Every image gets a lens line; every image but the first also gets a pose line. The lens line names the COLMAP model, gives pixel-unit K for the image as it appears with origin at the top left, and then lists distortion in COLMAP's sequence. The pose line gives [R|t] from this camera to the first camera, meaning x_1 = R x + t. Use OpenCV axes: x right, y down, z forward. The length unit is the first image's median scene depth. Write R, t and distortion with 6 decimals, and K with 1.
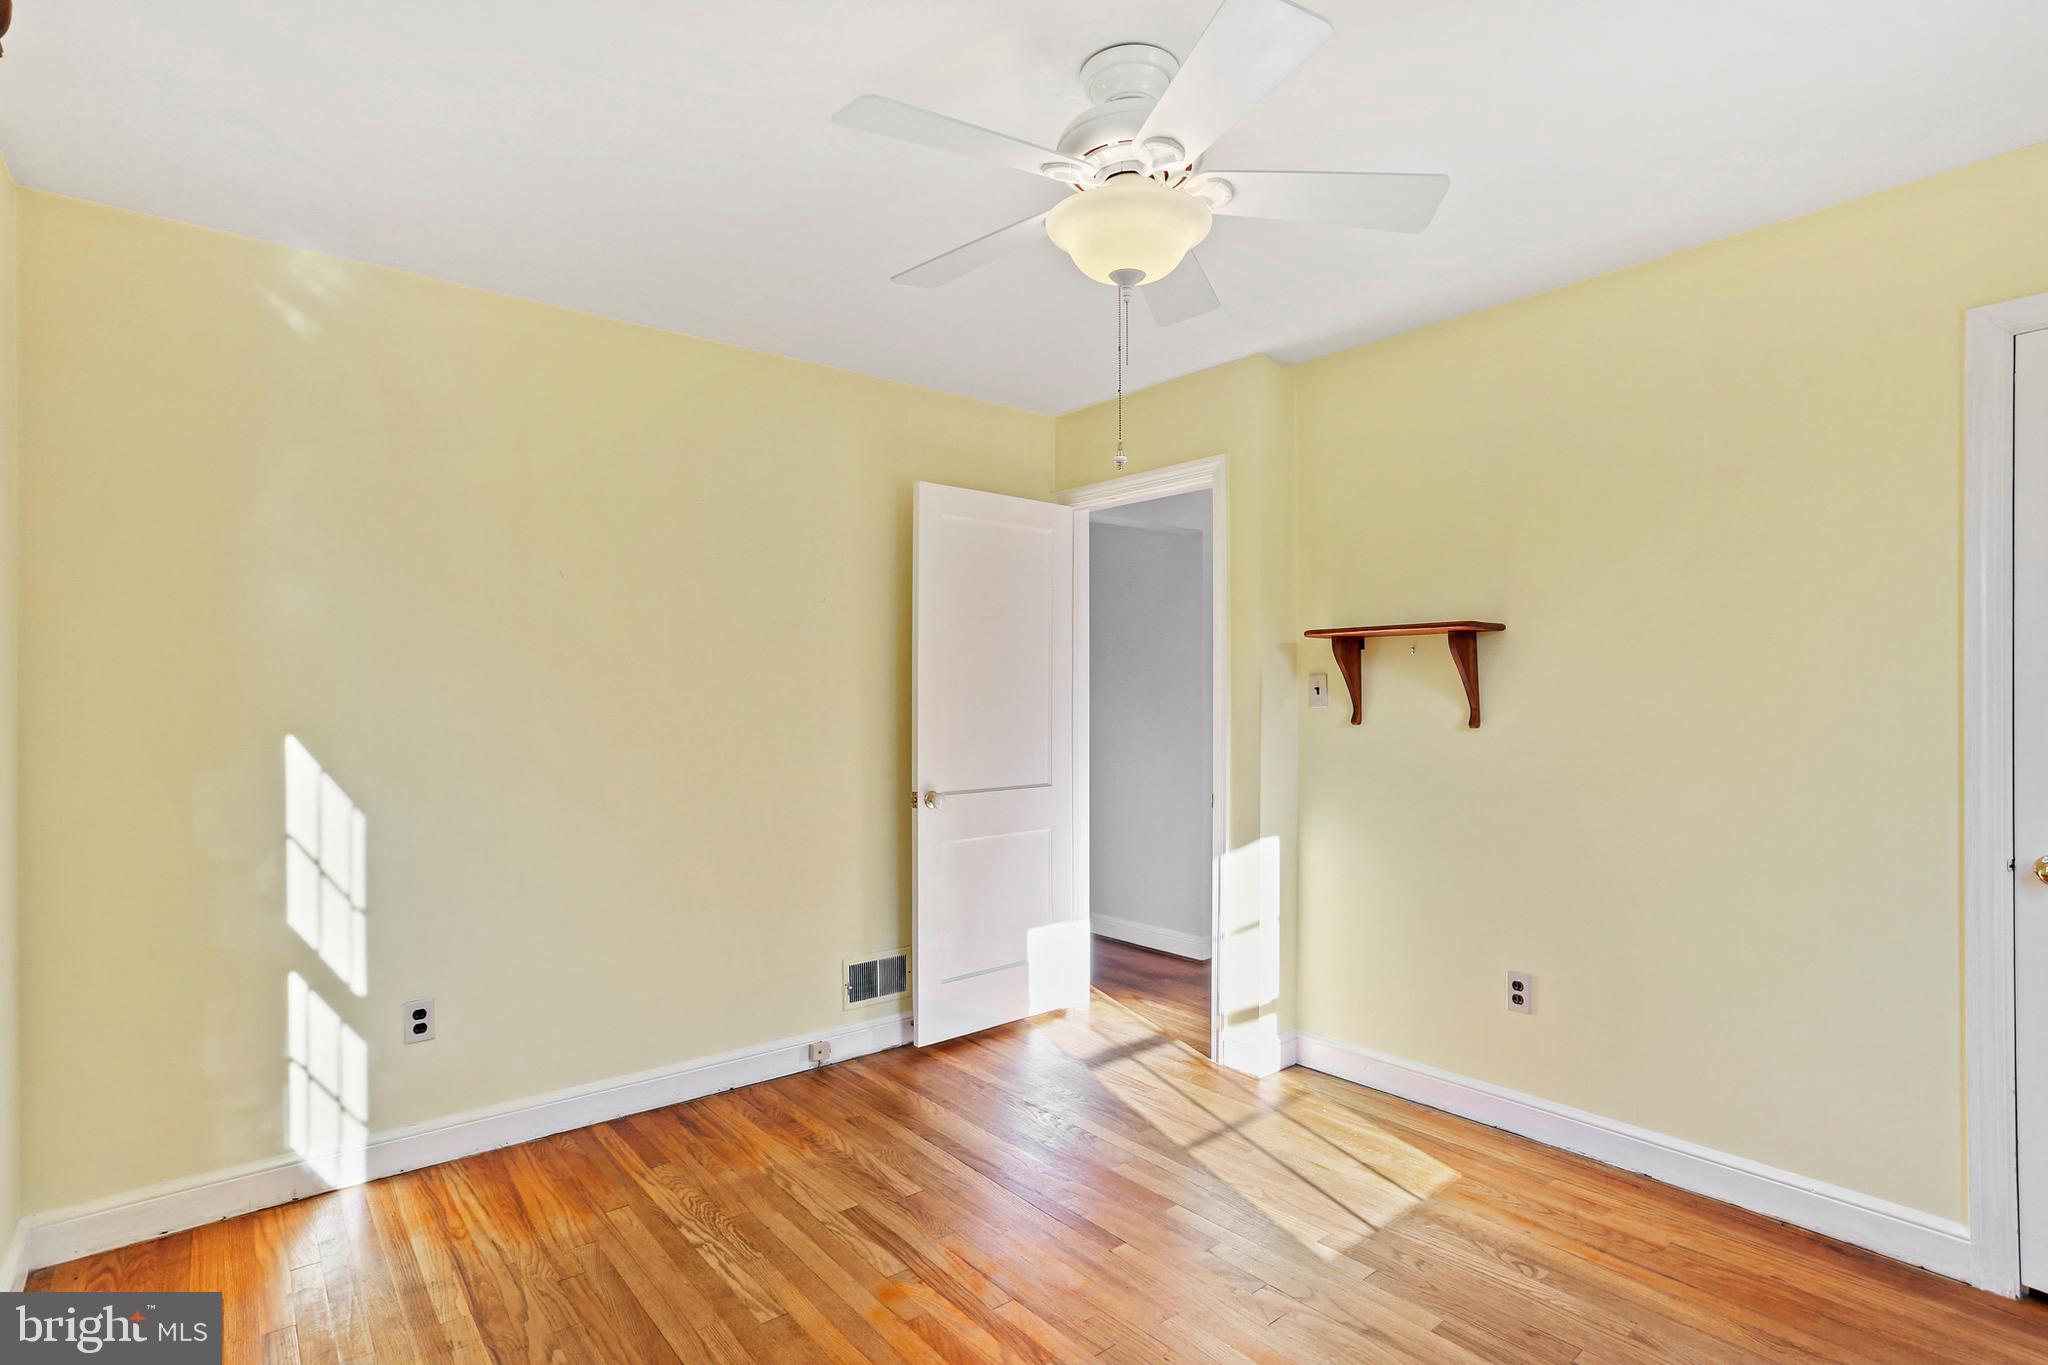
lens RADIAL K [[1018.0, 0, 1017.6], [0, 1018.0, 673.9], [0, 0, 1]] dist [-0.049948, 0.033119]
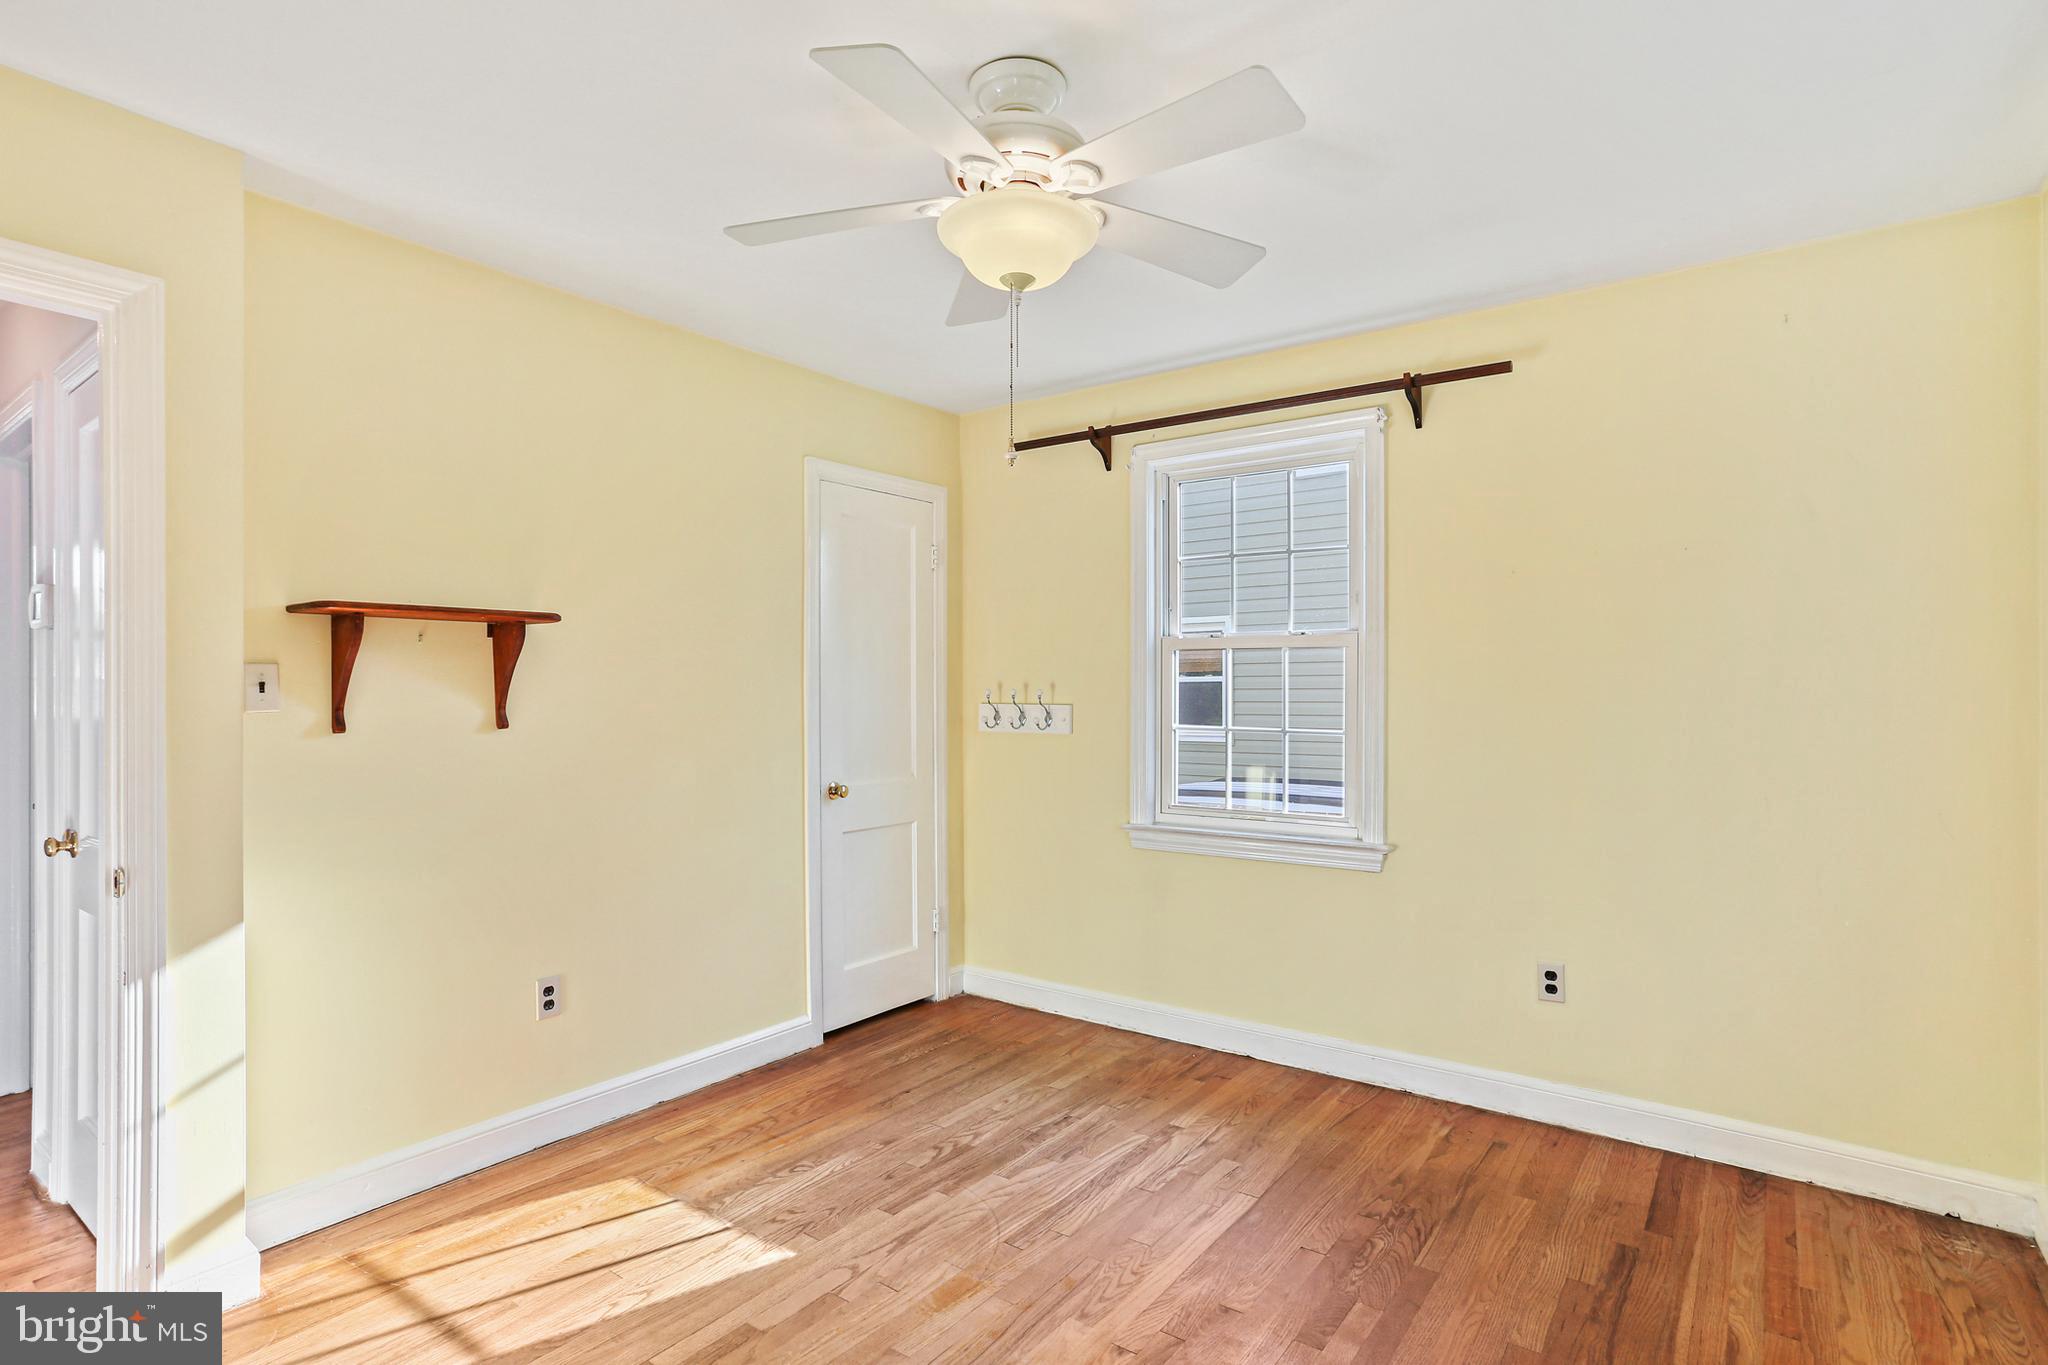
lens RADIAL K [[1018.0, 0, 1017.6], [0, 1018.0, 673.9], [0, 0, 1]] dist [-0.049948, 0.033119]
pose [[-0.231982, 0.019476, 0.972525, -0.622245], [-0.015110, 0.999607, -0.023622, 0.020750], [-0.972603, -0.020175, -0.231597, 0.871640]]
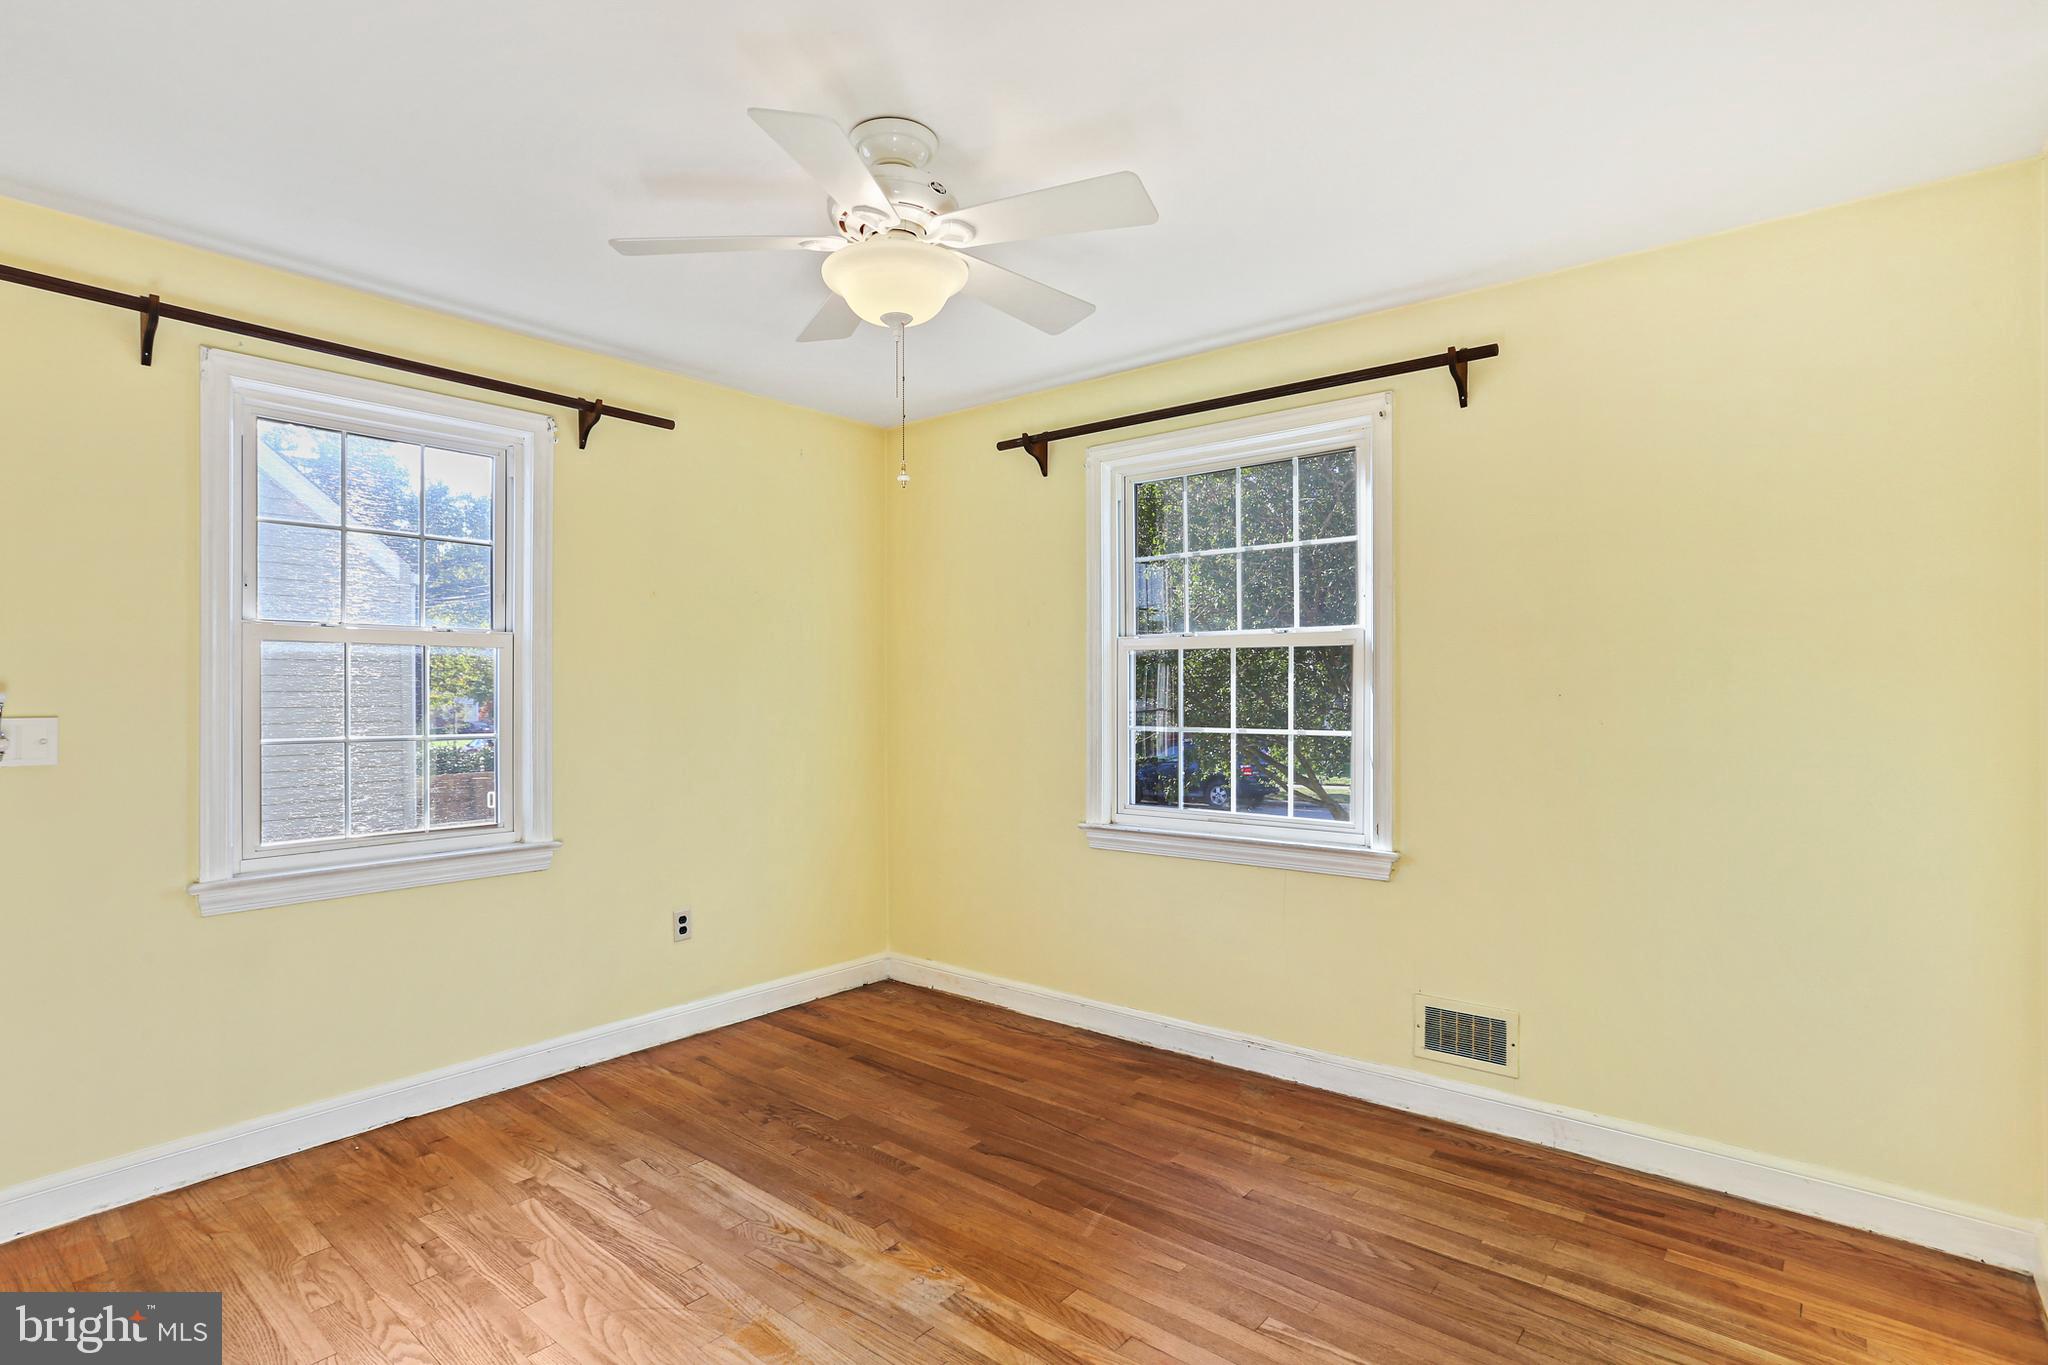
lens RADIAL K [[1003.1, 0, 1024.0], [0, 1003.1, 682.5], [0, 0, 1]] dist [-0.058045, 0.032415]
pose [[-0.983226, 0.006842, -0.182265, 0.121751], [0.011374, 0.999651, -0.023830, 0.028942], [0.182039, -0.025503, -0.982961, 1.489669]]
